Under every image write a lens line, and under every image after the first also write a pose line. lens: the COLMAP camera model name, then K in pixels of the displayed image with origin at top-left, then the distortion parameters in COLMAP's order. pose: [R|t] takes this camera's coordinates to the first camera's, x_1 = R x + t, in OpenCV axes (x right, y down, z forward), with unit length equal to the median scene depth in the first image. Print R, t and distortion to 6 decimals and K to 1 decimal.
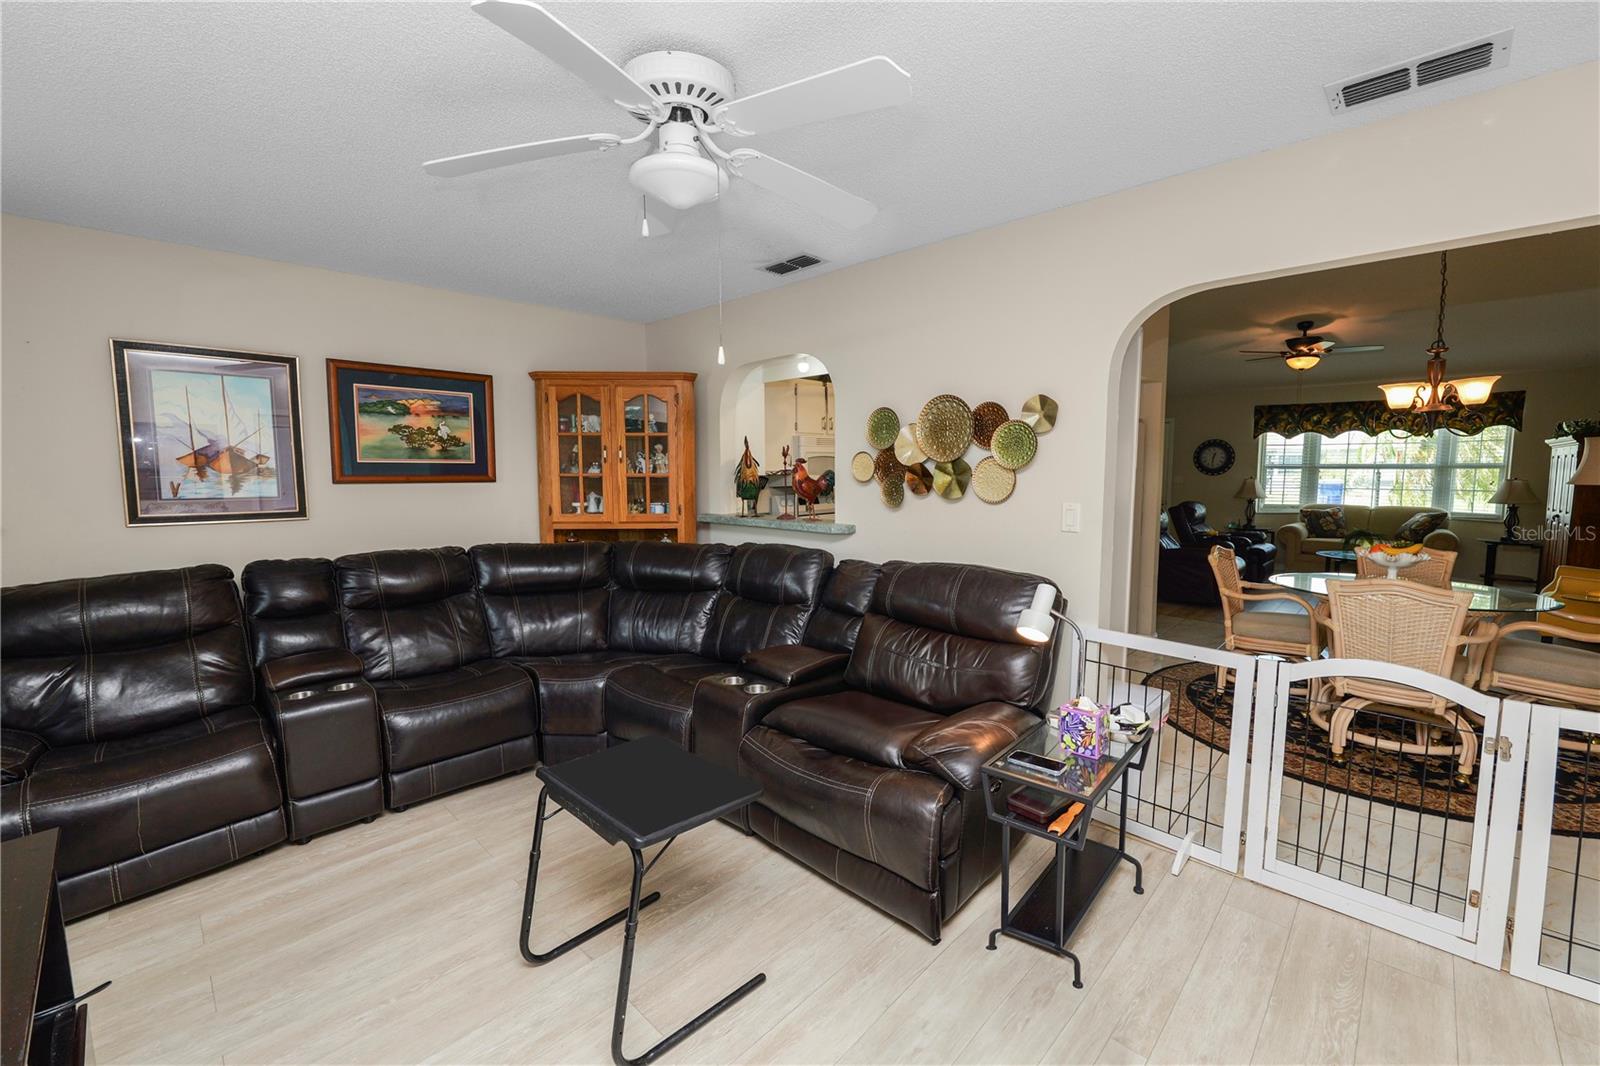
lens RADIAL K [[651.9, 0, 798.4], [0, 651.9, 529.7], [0, 0, 1]] dist [-0.013265, 0.001191]
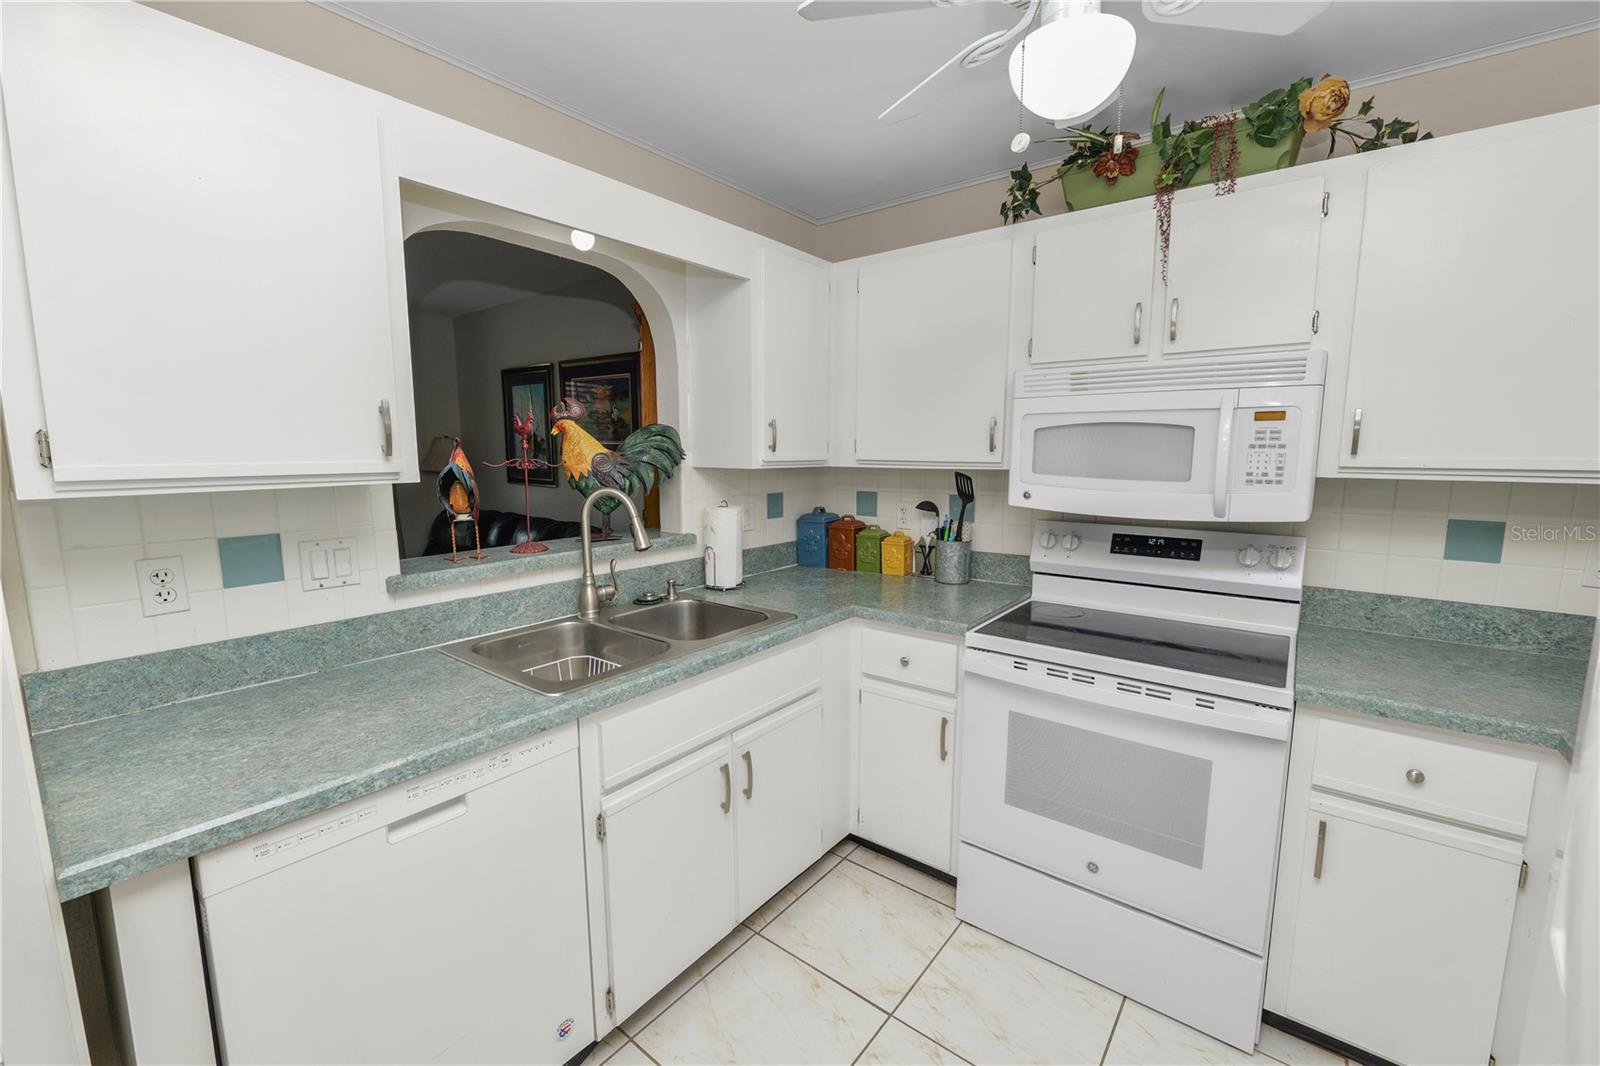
lens RADIAL K [[651.9, 0, 797.4], [0, 651.9, 533.8], [0, 0, 1]] dist [-0.013265, 0.001191]
pose [[0.104990, 0.136098, -0.985116, 0.539010], [-0.096717, 0.987293, 0.126090, -0.121321], [0.989759, 0.082040, 0.116819, 1.181865]]
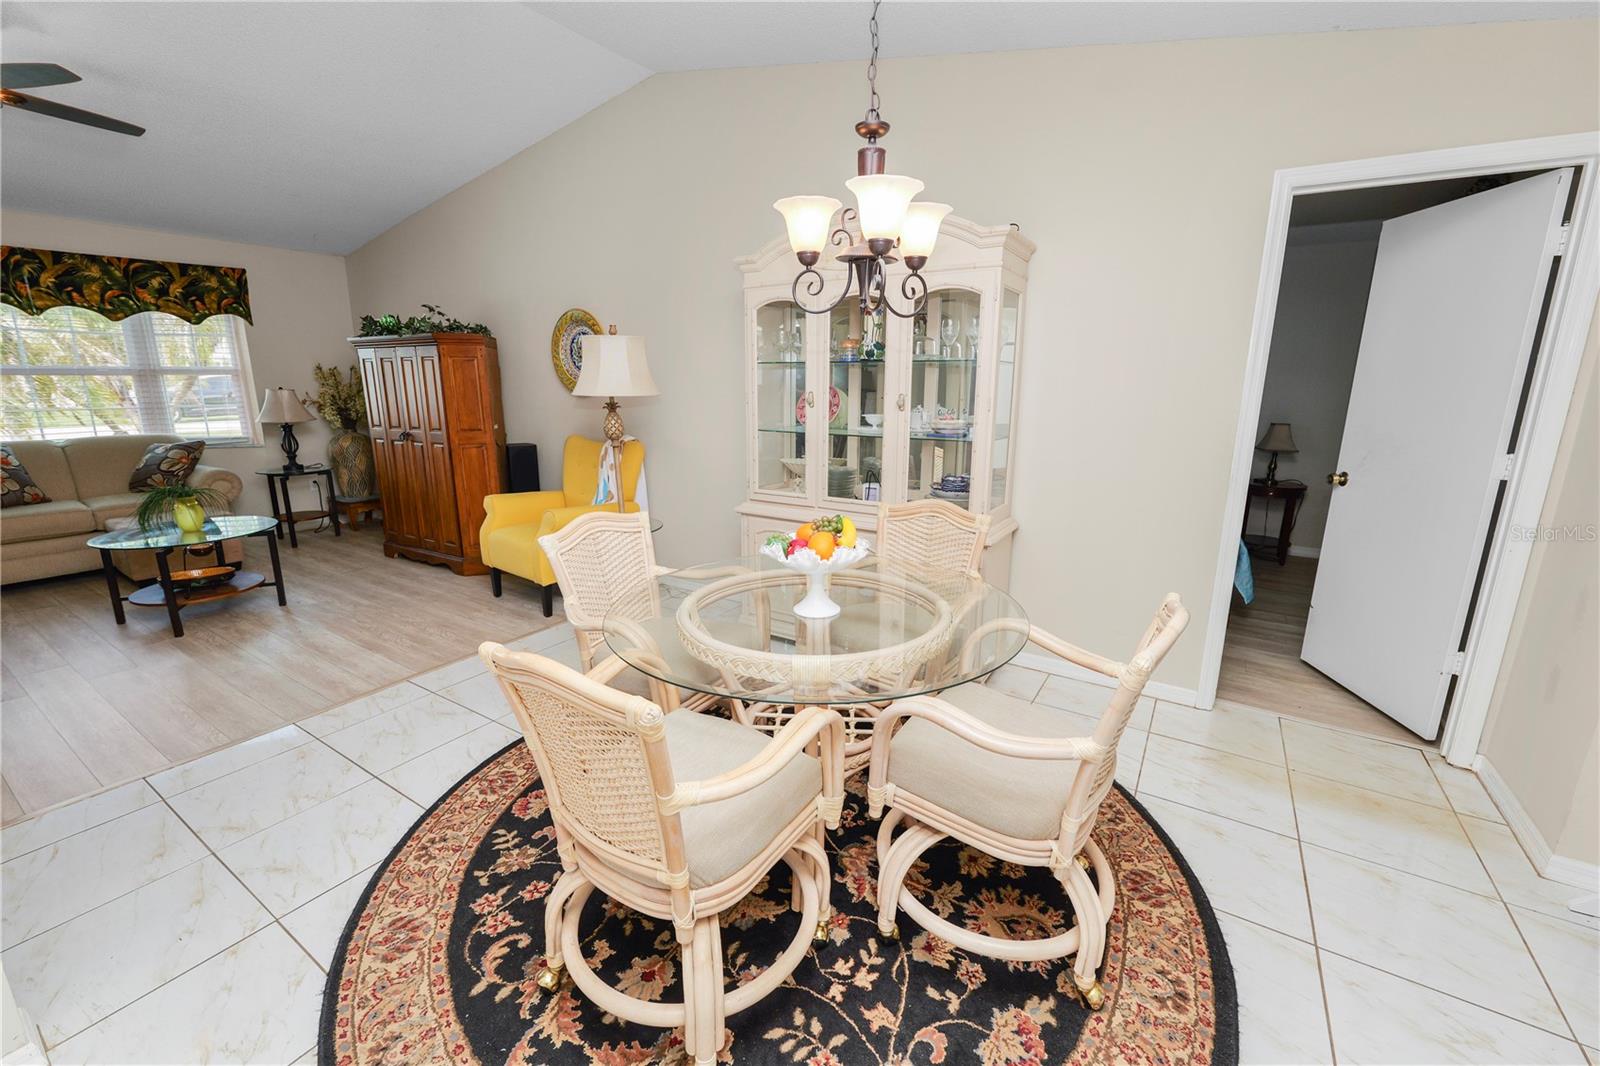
lens RADIAL K [[651.9, 0, 800.9], [0, 651.9, 525.9], [0, 0, 1]] dist [-0.013265, 0.001191]
pose [[-0.199897, -0.216207, 0.955665, 0.408416], [0.086015, 0.967713, 0.236925, -0.090675], [-0.976034, 0.129562, -0.174845, 1.012160]]
